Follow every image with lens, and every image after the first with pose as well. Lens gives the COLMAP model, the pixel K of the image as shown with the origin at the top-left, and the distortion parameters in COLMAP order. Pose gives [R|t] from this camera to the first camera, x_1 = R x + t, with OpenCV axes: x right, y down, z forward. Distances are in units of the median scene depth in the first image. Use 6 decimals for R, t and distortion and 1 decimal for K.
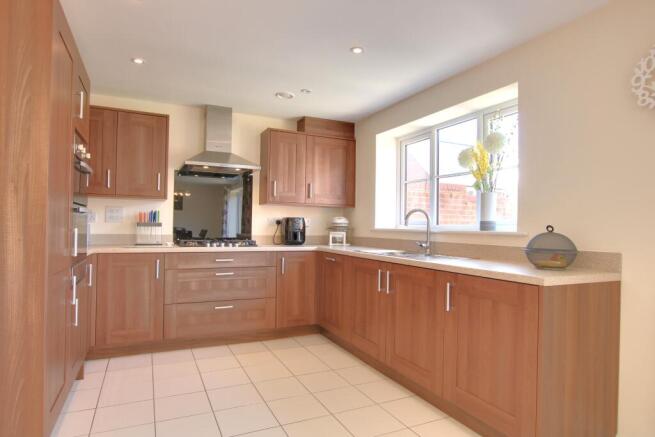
lens RADIAL K [[382.8, 0, 329.4], [0, 382.8, 217.6], [0, 0, 1]] dist [0.028385, 0.000591]
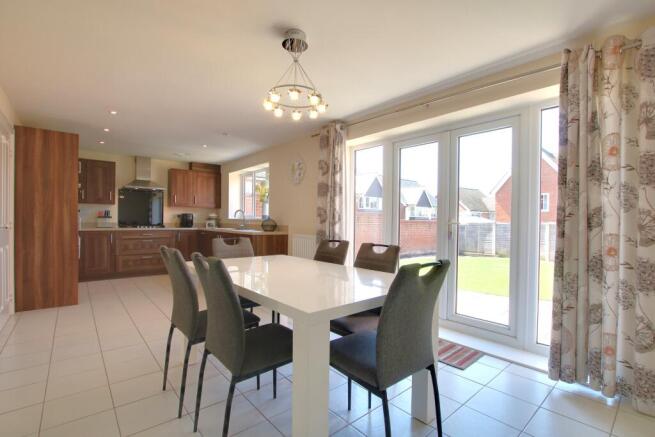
lens RADIAL K [[301.2, 0, 324.8], [0, 301.2, 222.6], [0, 0, 1]] dist [-0.003962, -0.000184]
pose [[0.969463, -0.007182, 0.245133, 0.235765], [-0.000954, 0.999453, 0.033054, -0.005724], [-0.245236, -0.032279, 0.968926, -0.736332]]
